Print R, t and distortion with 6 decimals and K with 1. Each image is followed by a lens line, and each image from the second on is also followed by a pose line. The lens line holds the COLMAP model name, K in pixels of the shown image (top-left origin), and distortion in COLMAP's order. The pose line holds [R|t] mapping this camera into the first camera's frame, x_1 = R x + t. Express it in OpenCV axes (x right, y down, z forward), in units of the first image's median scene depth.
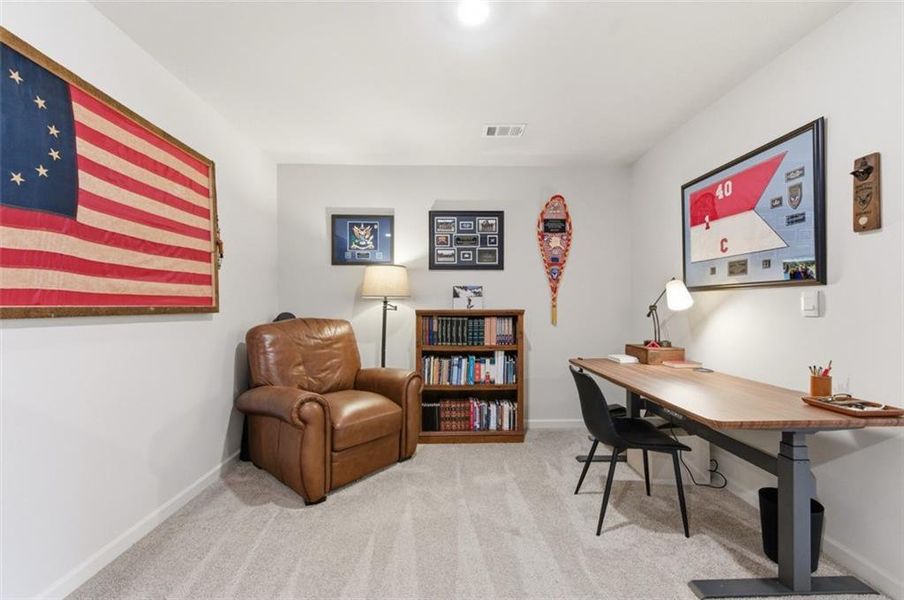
lens RADIAL K [[361.7, 0, 450.0], [0, 361.7, 305.3], [0, 0, 1]] dist [-0.001985, -0.000709]
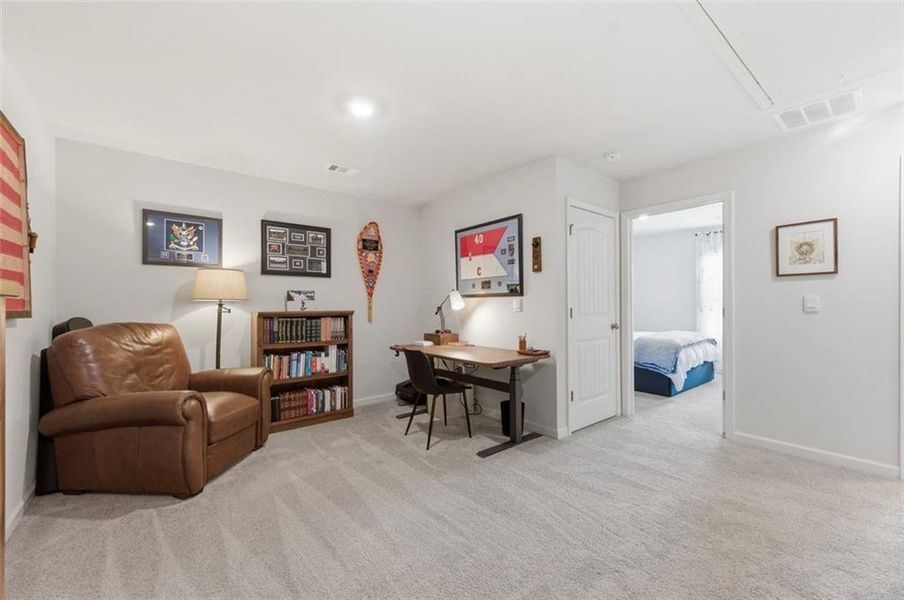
lens RADIAL K [[361.7, 0, 451.9], [0, 361.7, 301.7], [0, 0, 1]] dist [-0.001985, -0.000709]
pose [[0.795961, 0.003577, 0.605338, -0.340118], [0.006700, 0.999869, -0.014718, 0.001782], [-0.605311, 0.015771, 0.795832, -0.252123]]
